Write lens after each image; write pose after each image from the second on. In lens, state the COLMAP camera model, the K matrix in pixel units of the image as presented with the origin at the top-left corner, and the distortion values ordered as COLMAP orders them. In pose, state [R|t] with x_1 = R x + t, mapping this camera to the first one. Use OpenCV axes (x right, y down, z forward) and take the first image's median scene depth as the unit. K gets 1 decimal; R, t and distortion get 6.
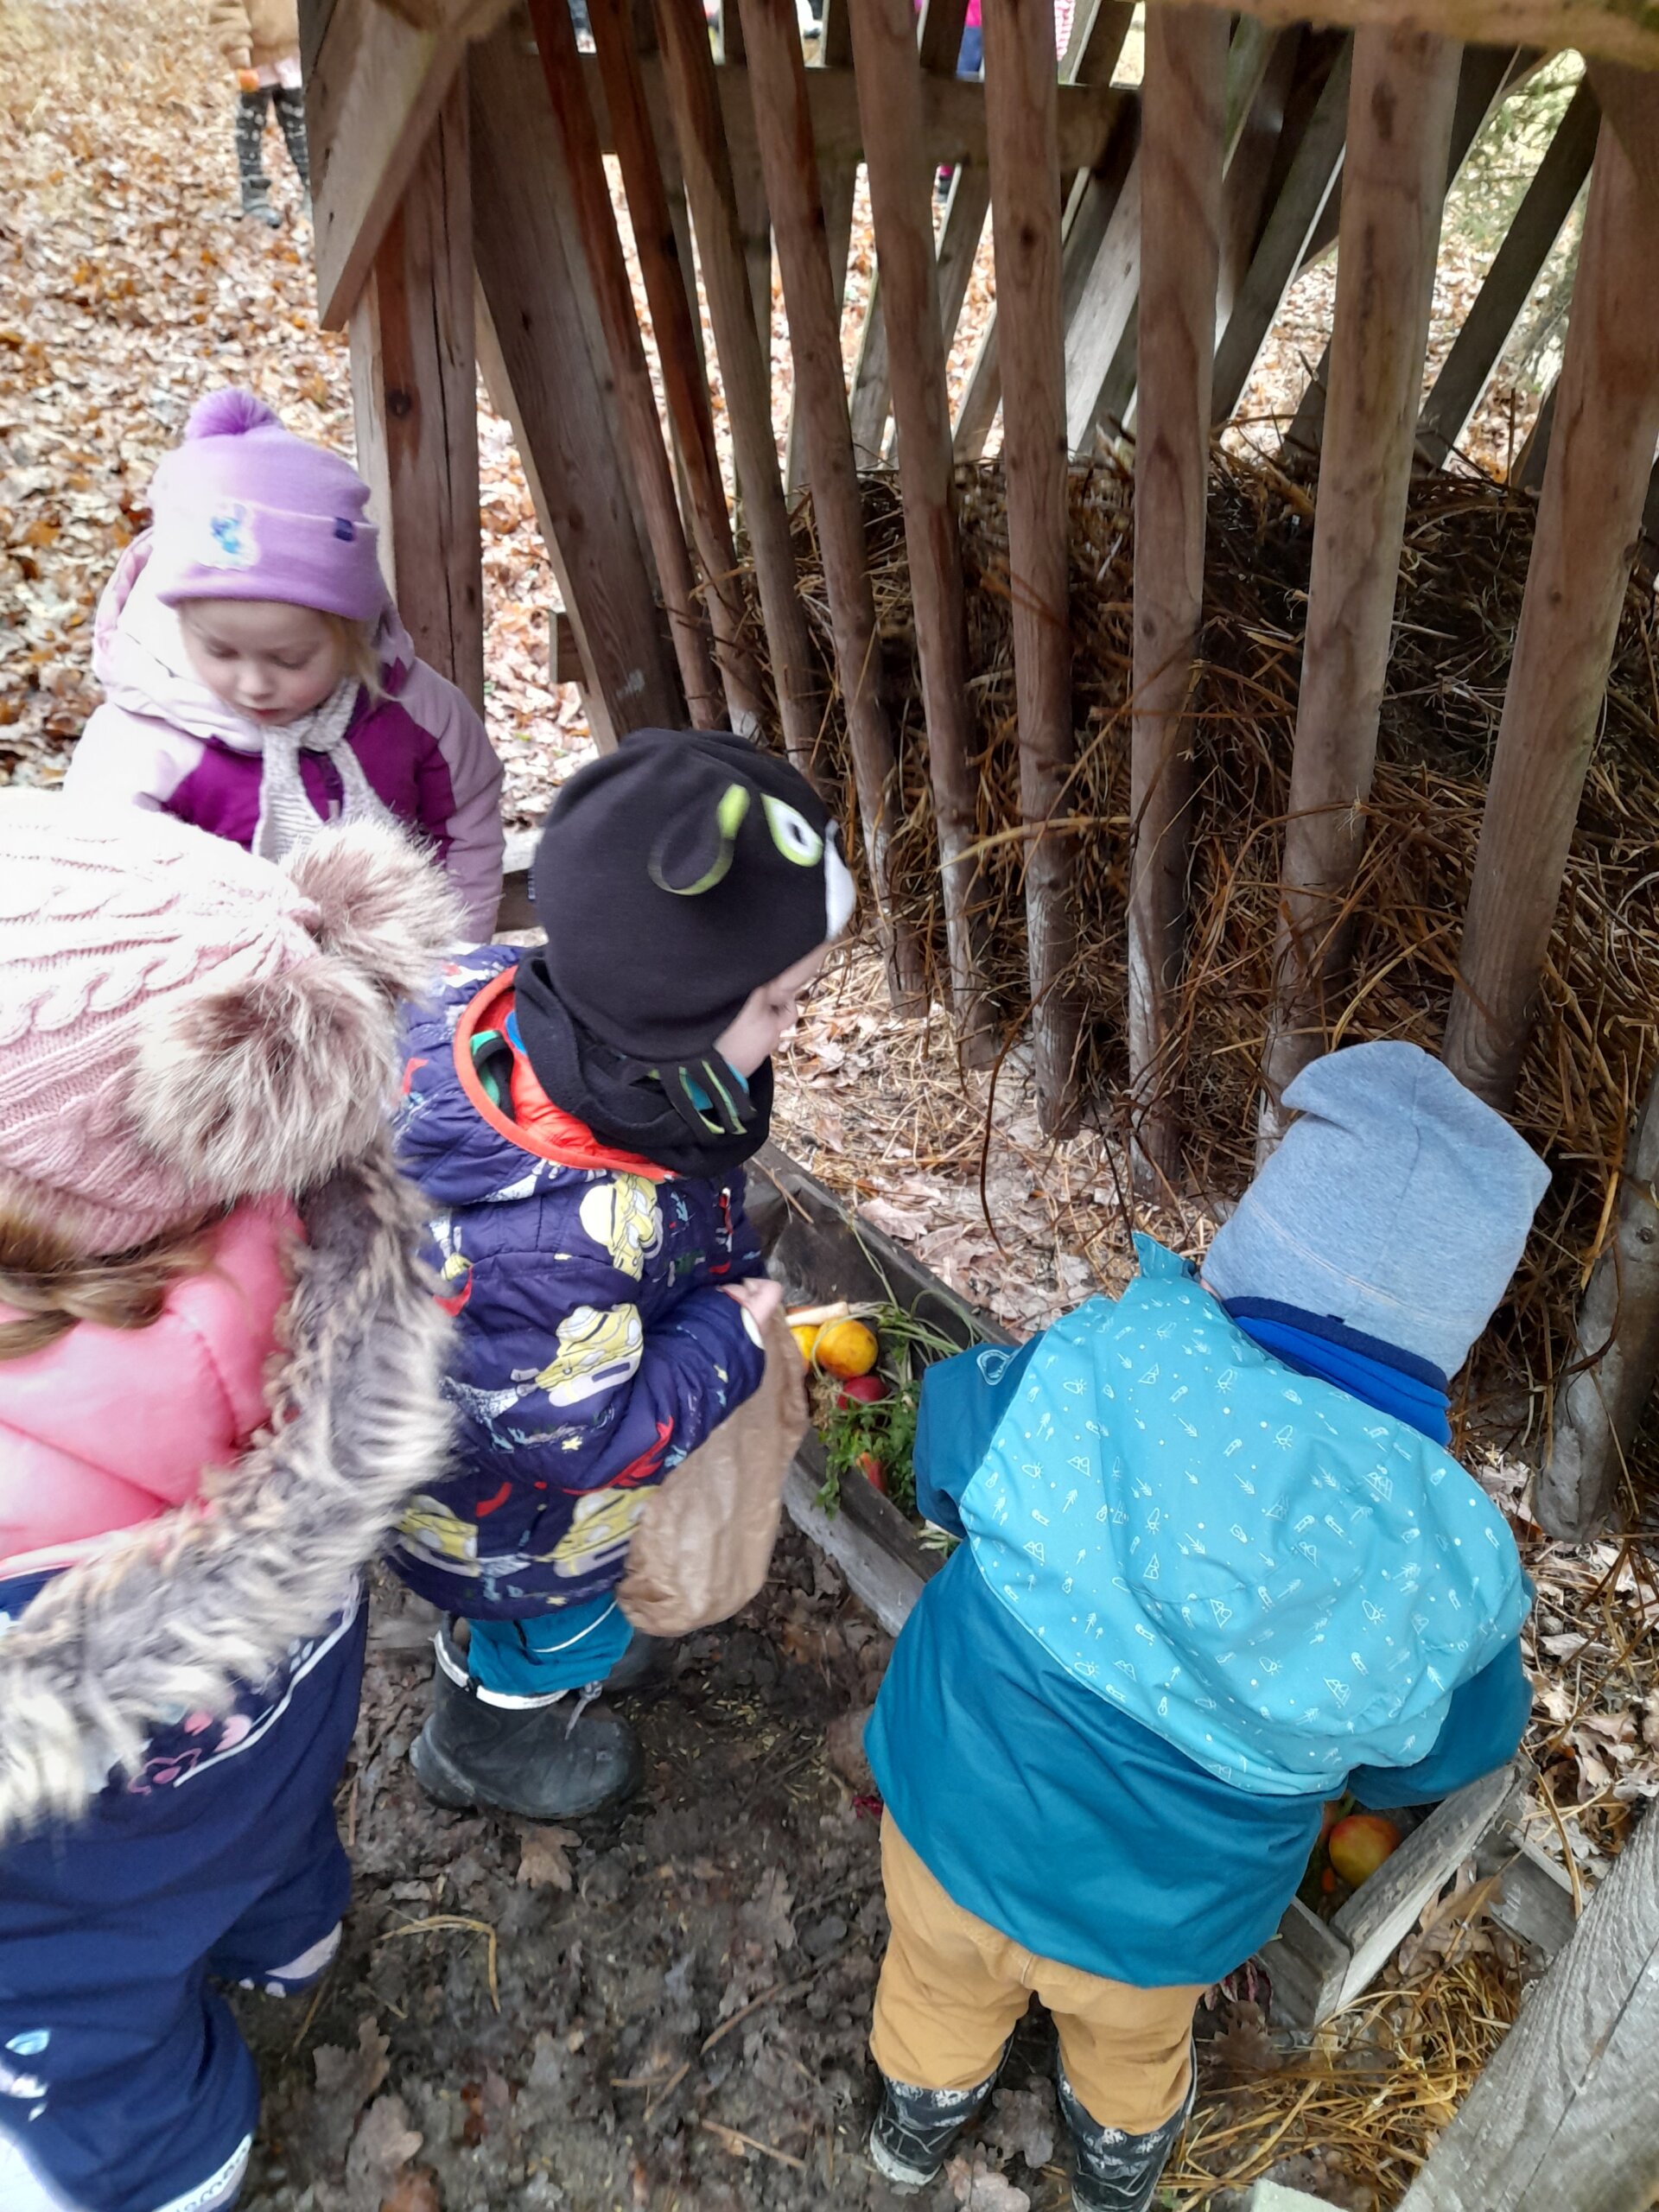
lens RADIAL K [[1612.0, 0, 814.7], [0, 1612.0, 1096.3], [0, 0, 1]] dist [0.066823, -0.067202]
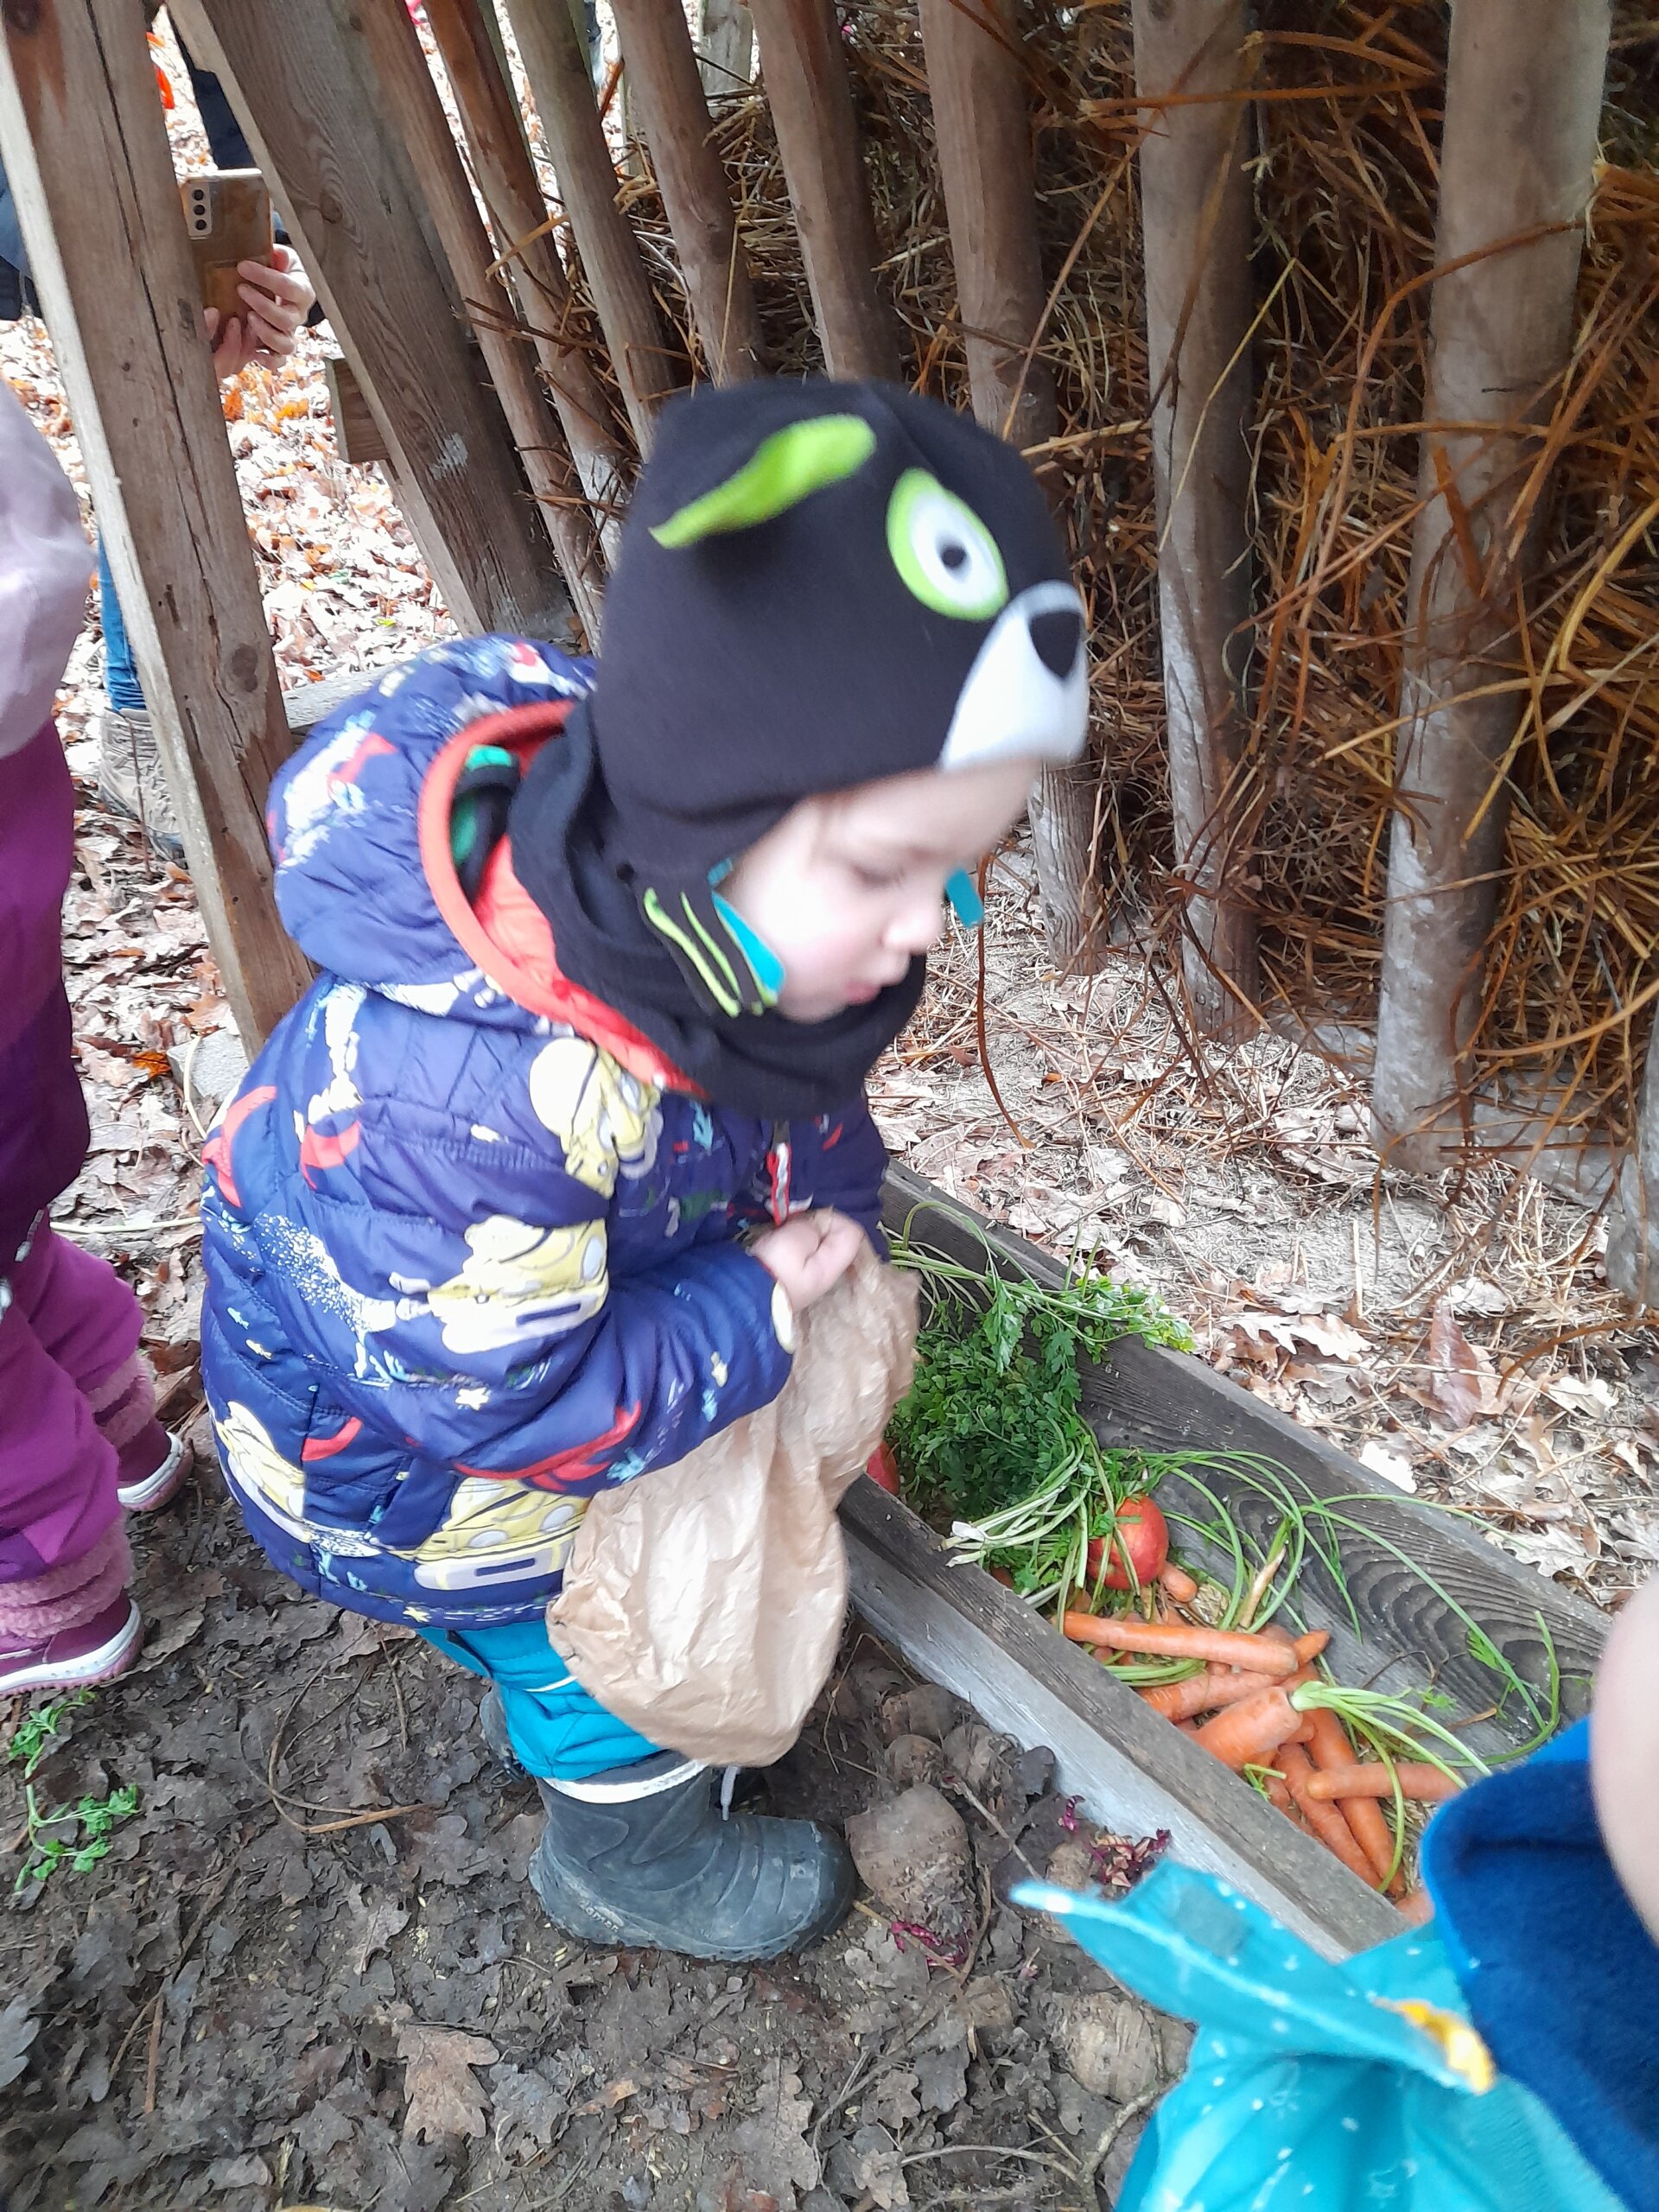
lens RADIAL K [[1612.0, 0, 828.4], [0, 1612.0, 1098.1], [0, 0, 1]] dist [0.066823, -0.067202]
pose [[0.993841, -0.110470, 0.008690, 0.022035], [0.110183, 0.993501, 0.028558, 0.039837], [-0.011788, -0.027424, 0.999554, 0.227085]]
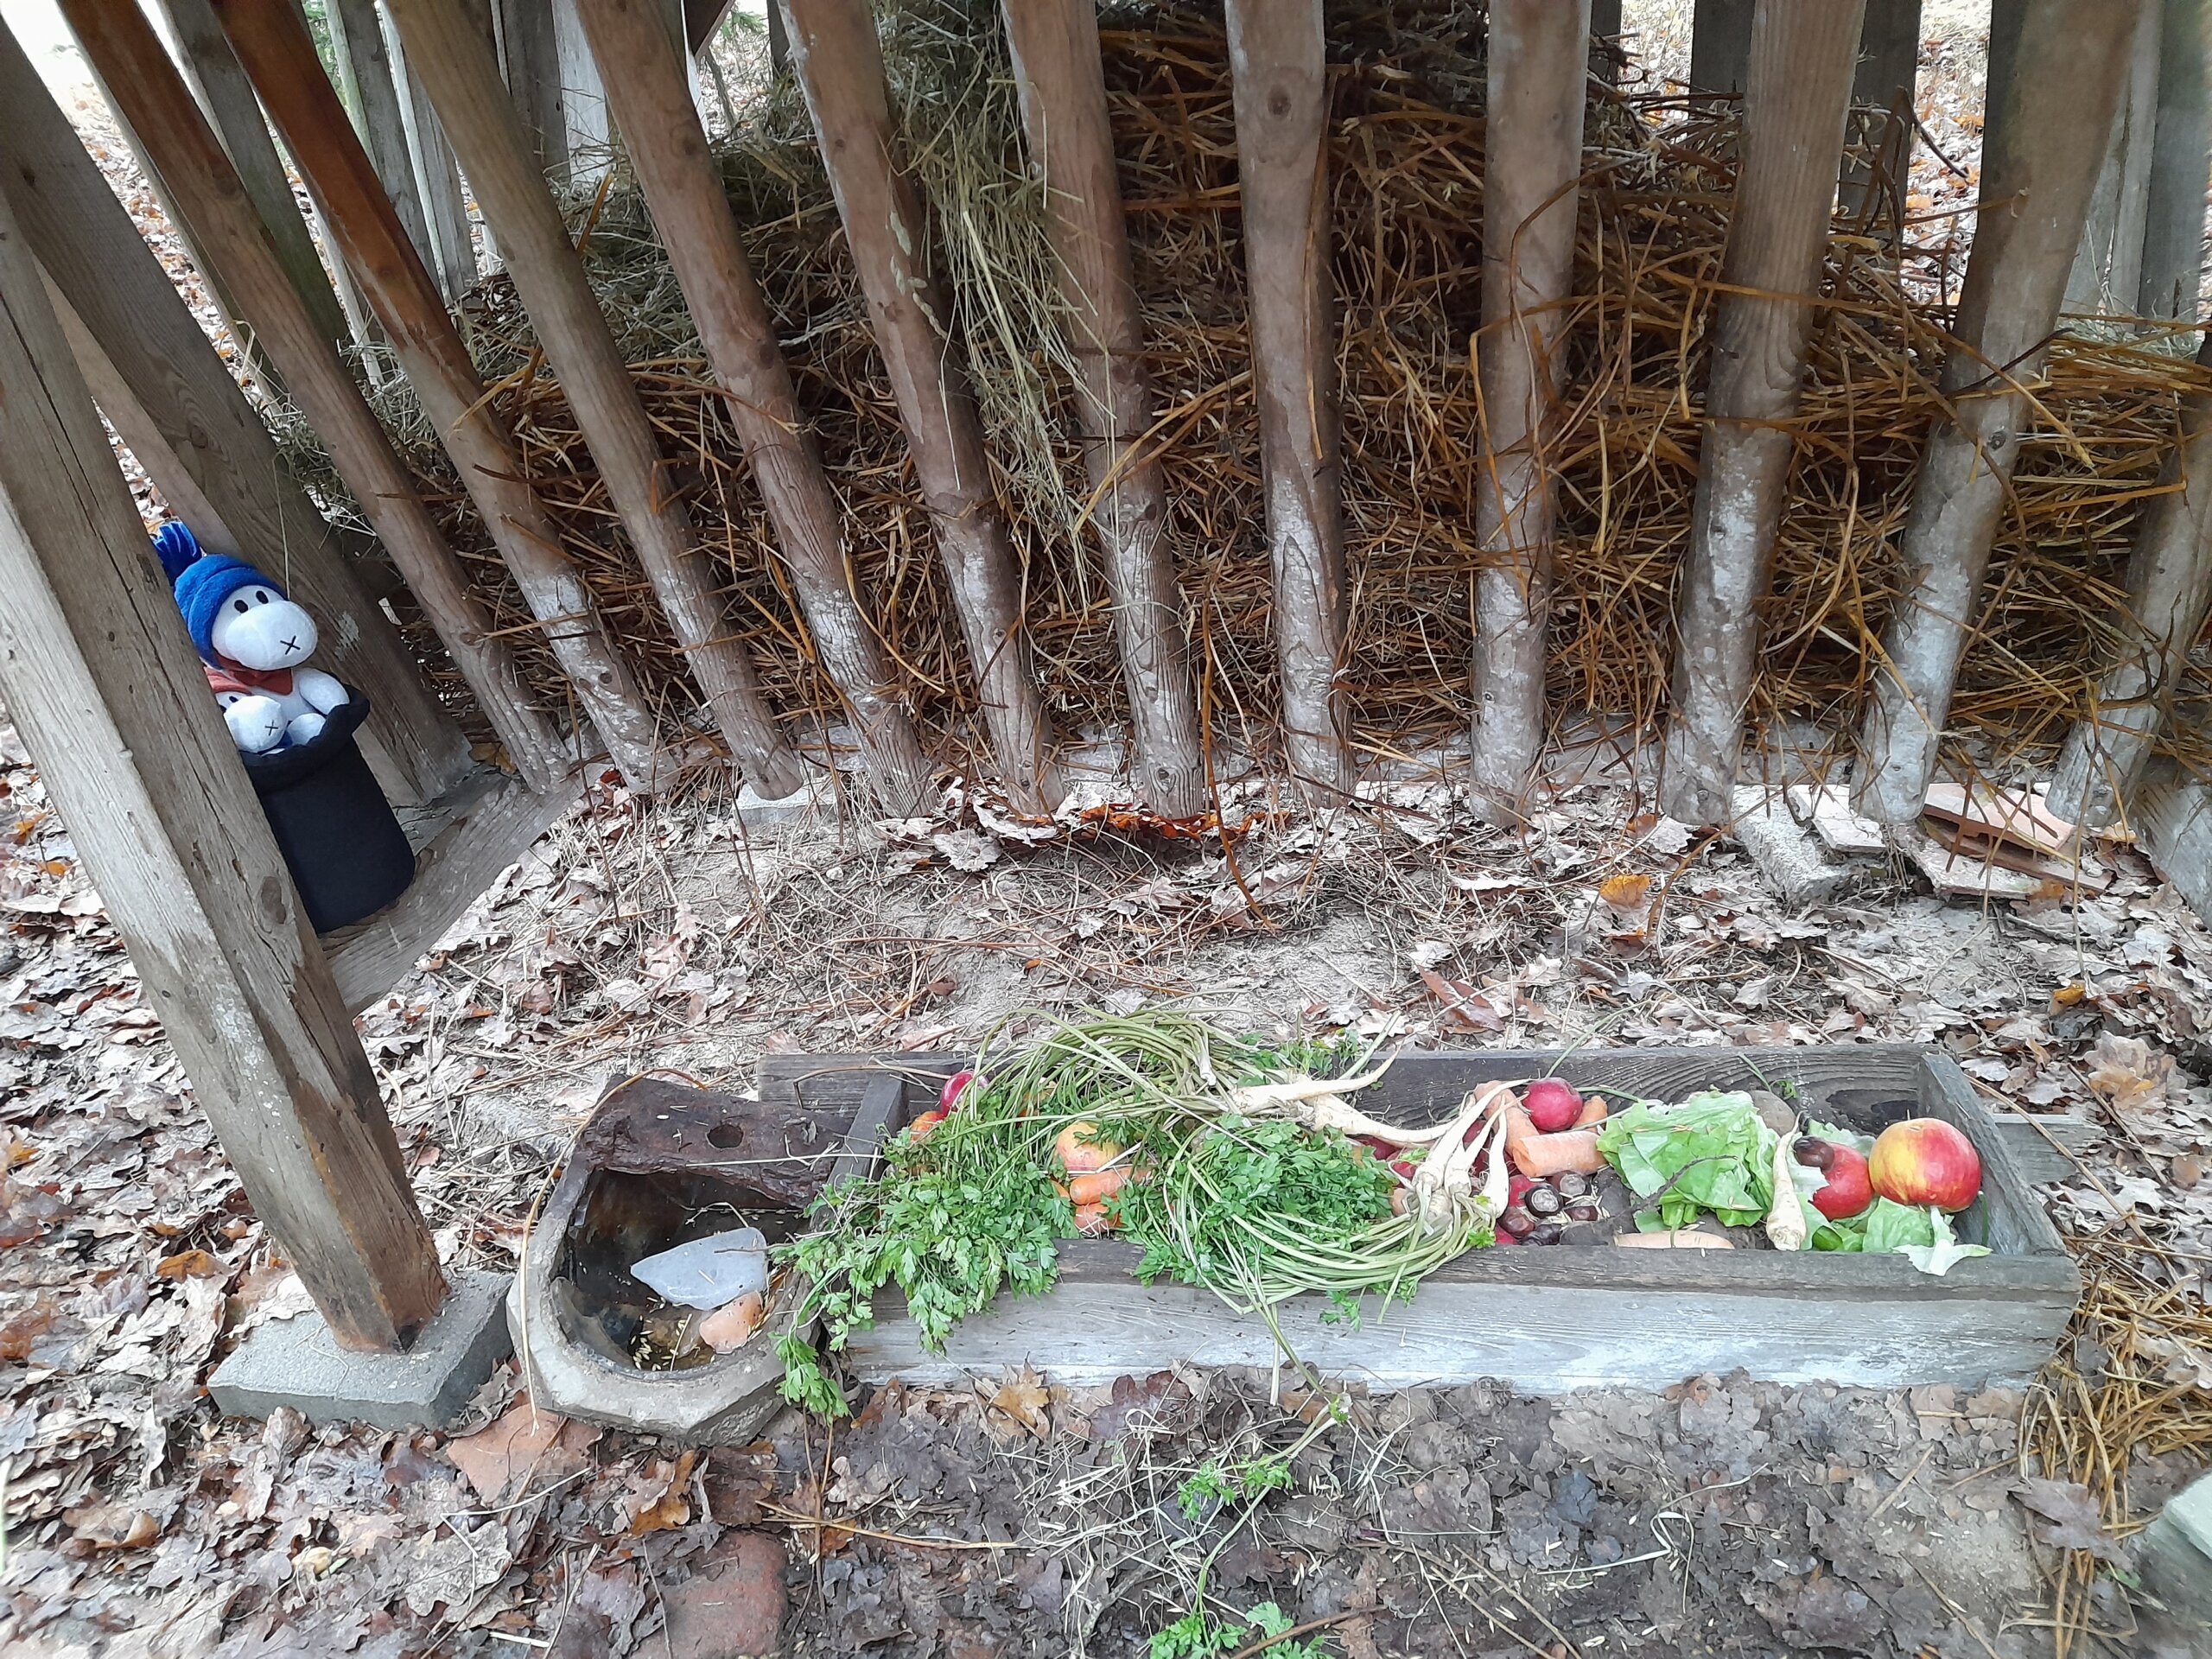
lens RADIAL K [[1612.0, 0, 1113.1], [0, 1612.0, 828.7], [0, 0, 1]] dist [0.066823, -0.067202]
pose [[0.707524, -0.483377, 0.515516, -0.287274], [0.532137, 0.844426, 0.061445, -0.038766], [-0.465016, 0.230851, 0.854674, 0.219929]]
